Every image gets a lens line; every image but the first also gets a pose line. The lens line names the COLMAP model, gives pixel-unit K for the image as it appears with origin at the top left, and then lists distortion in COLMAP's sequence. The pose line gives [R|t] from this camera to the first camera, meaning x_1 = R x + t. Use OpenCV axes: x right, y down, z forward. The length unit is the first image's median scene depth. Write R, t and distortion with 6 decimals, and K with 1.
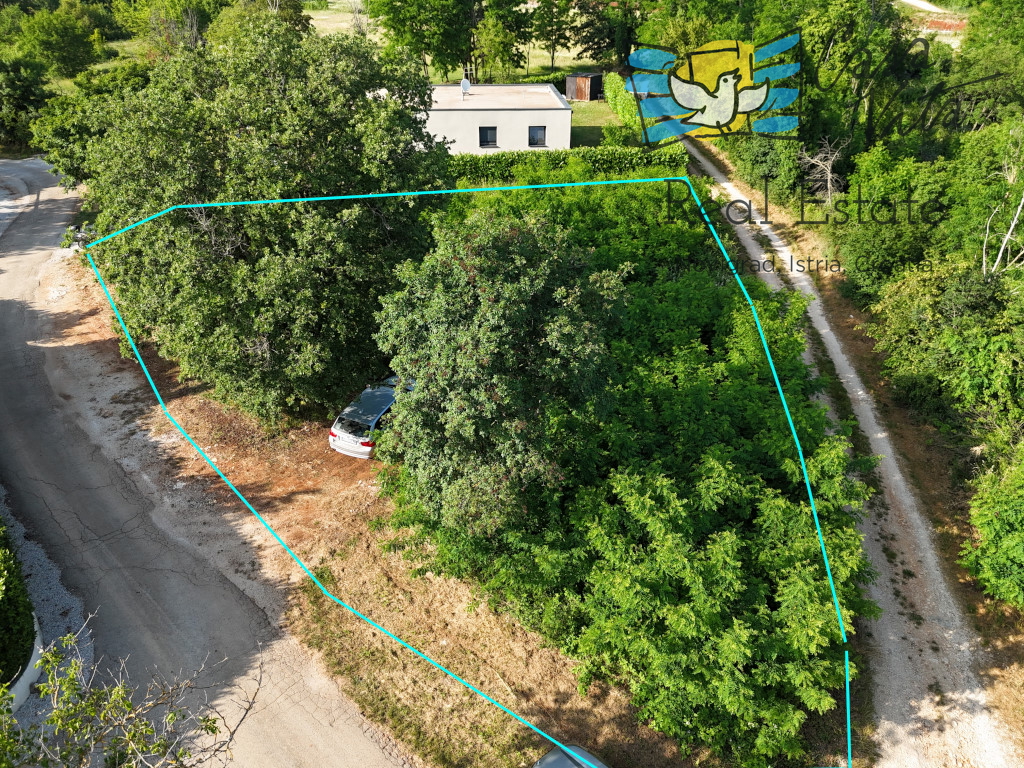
lens RADIAL K [[754.8, 0, 517.0], [0, 754.8, 388.7], [0, 0, 1]] dist [0.062698, -0.054464]
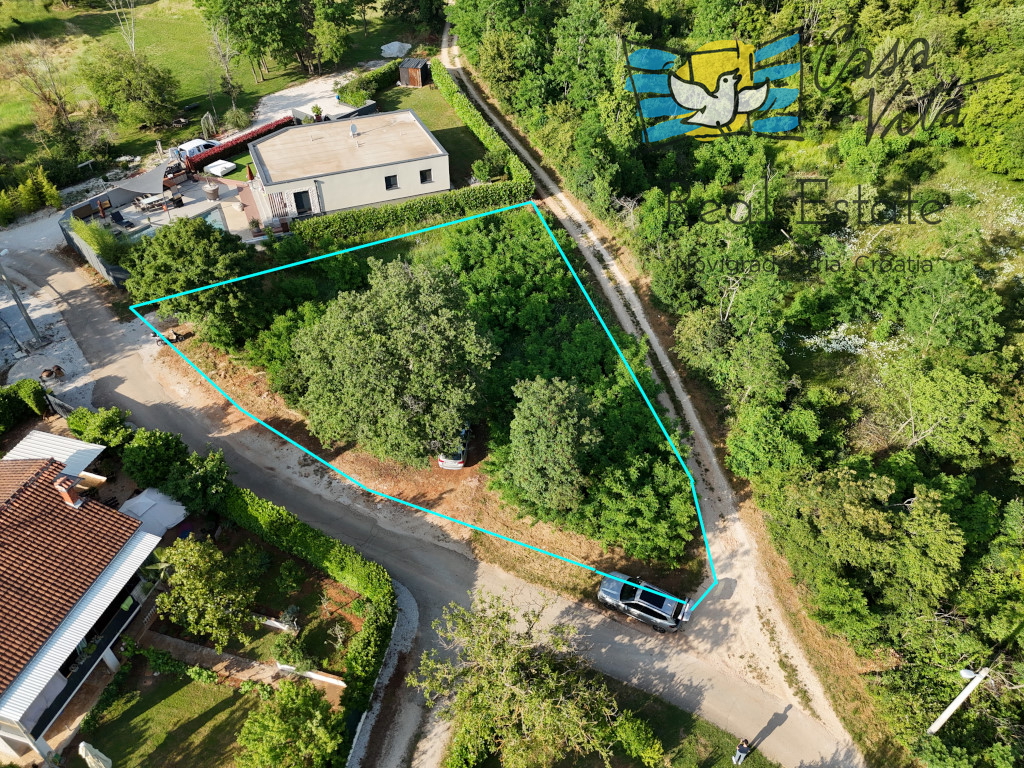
lens RADIAL K [[754.8, 0, 511.4], [0, 754.8, 380.9], [0, 0, 1]] dist [0.062698, -0.054464]
pose [[0.948985, -0.210715, 0.234576, -0.485697], [0.157295, 0.961108, 0.227003, -0.559743], [-0.273285, -0.178525, 0.945222, -0.882100]]
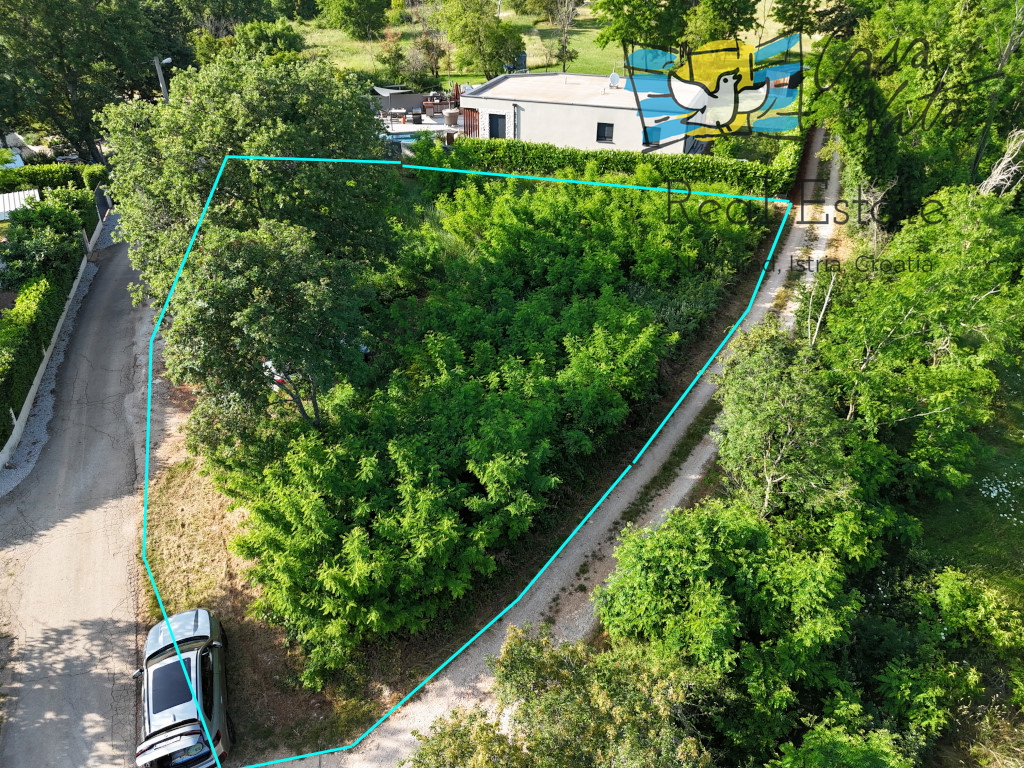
lens RADIAL K [[754.8, 0, 520.4], [0, 754.8, 390.5], [0, 0, 1]] dist [0.062698, -0.054464]
pose [[0.913770, 0.214954, -0.344701, 0.613104], [-0.197214, 0.976565, 0.086185, -0.102494], [0.355148, -0.010774, 0.934748, -0.069847]]
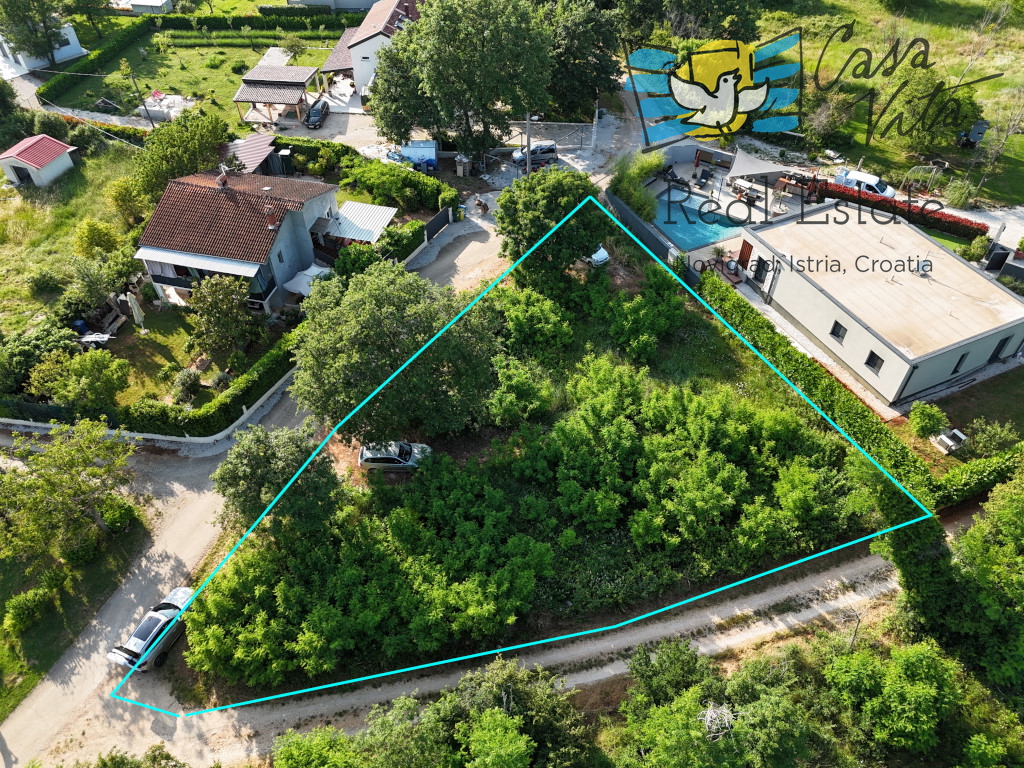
lens RADIAL K [[754.8, 0, 515.3], [0, 754.8, 378.2], [0, 0, 1]] dist [0.062698, -0.054464]
pose [[0.349932, 0.652765, -0.671897, 1.123855], [-0.455677, 0.745282, 0.486737, -1.234492], [0.818478, 0.135843, 0.558248, 0.171745]]
